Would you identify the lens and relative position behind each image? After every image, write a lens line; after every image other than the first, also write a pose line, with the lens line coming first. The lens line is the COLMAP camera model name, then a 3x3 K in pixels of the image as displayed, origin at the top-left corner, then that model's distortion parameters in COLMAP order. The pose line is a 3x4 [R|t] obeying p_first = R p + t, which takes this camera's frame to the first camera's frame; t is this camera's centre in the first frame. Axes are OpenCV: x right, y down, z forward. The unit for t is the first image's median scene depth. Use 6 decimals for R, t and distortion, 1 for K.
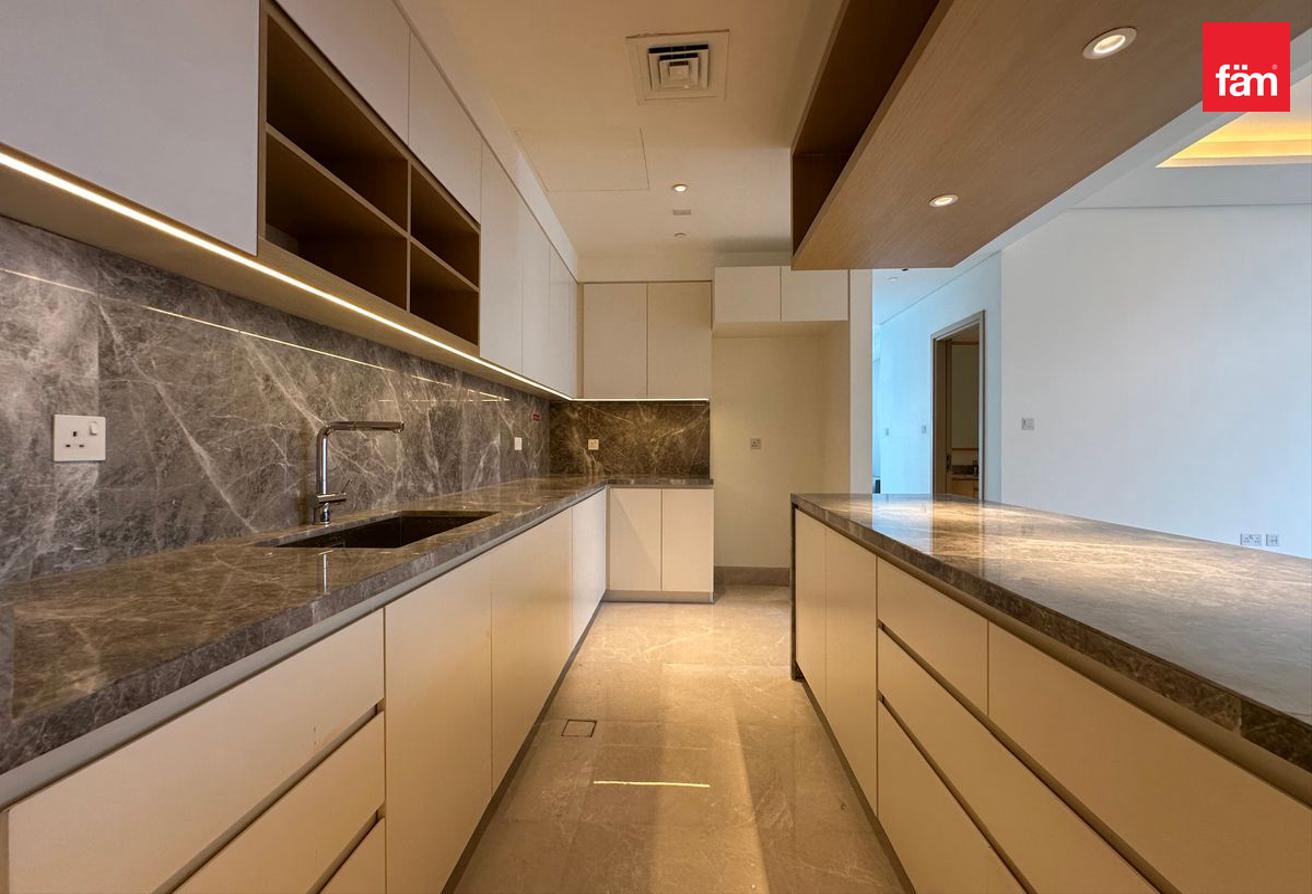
lens RADIAL K [[526.9, 0, 656.0], [0, 526.9, 447.0], [0, 0, 1]] dist [-0.003228, 0.000407]
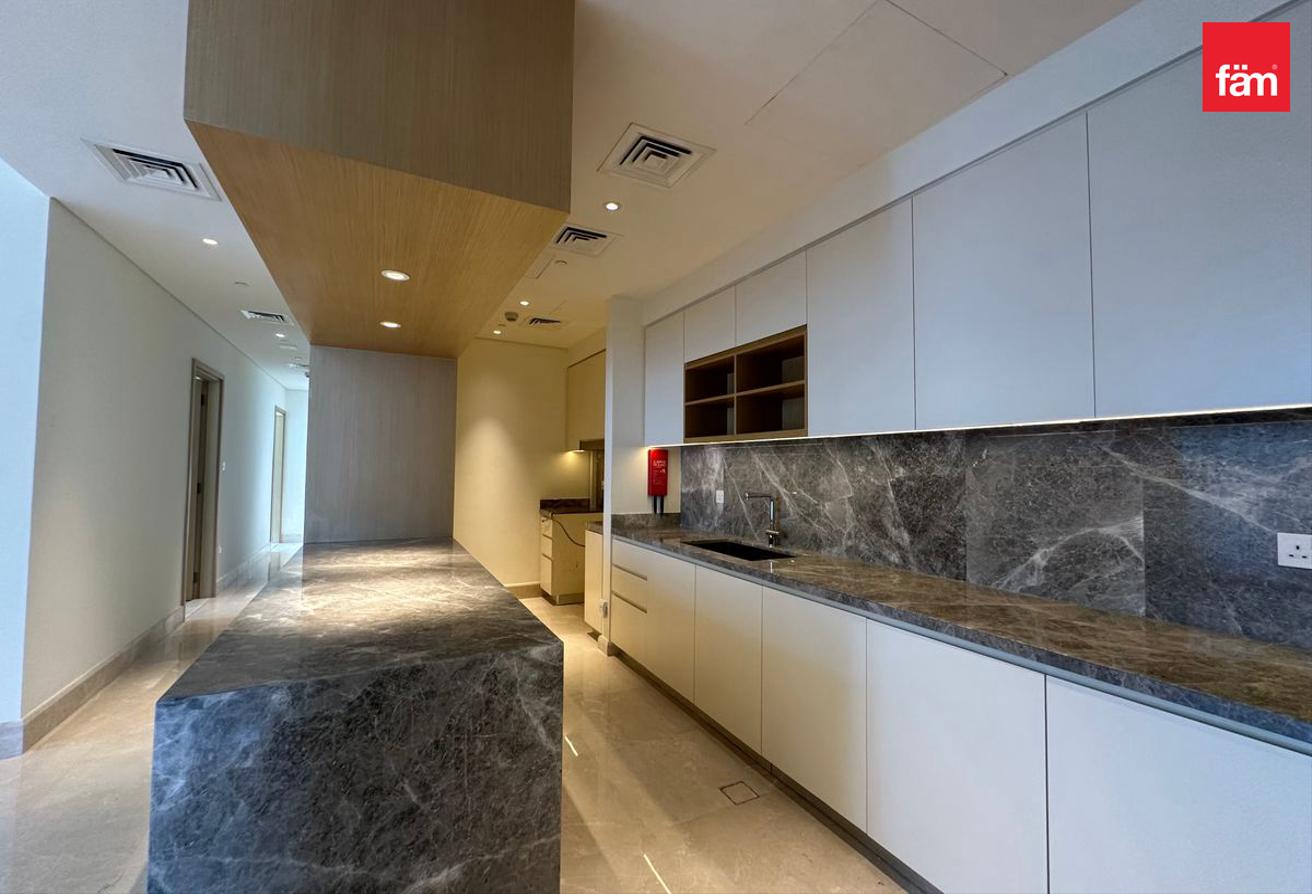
lens RADIAL K [[526.9, 0, 656.0], [0, 526.9, 447.0], [0, 0, 1]] dist [-0.003228, 0.000407]
pose [[-0.855302, -0.027474, -0.517401, 0.648150], [-0.010296, 0.999297, -0.036042, -0.123657], [0.518028, -0.025499, -0.854983, 2.143457]]
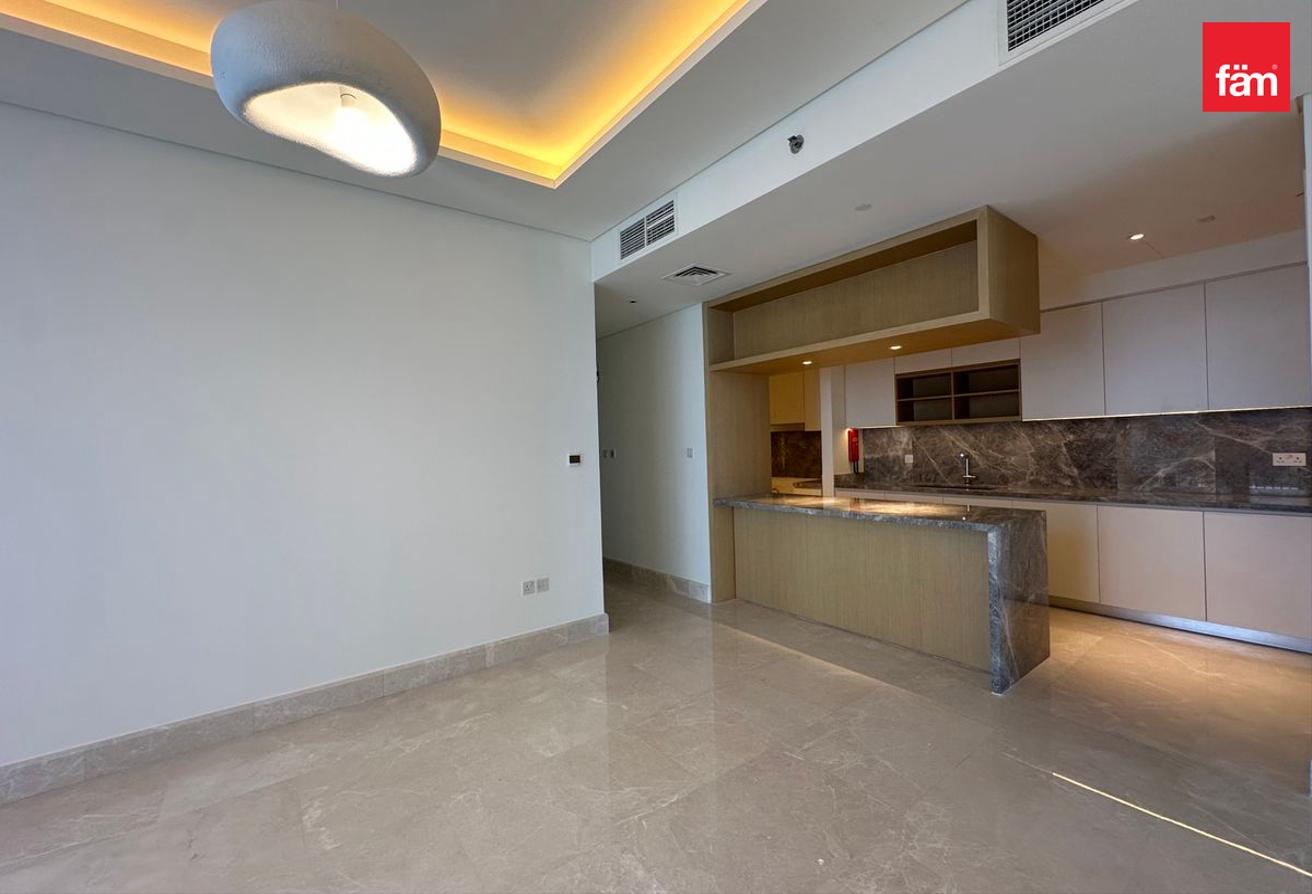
lens RADIAL K [[526.9, 0, 656.0], [0, 526.9, 447.0], [0, 0, 1]] dist [-0.003228, 0.000407]
pose [[-0.759169, 0.031662, -0.650123, 2.562777], [0.034282, 0.999375, 0.008639, -0.157994], [0.649990, -0.015729, -0.759780, 1.947877]]
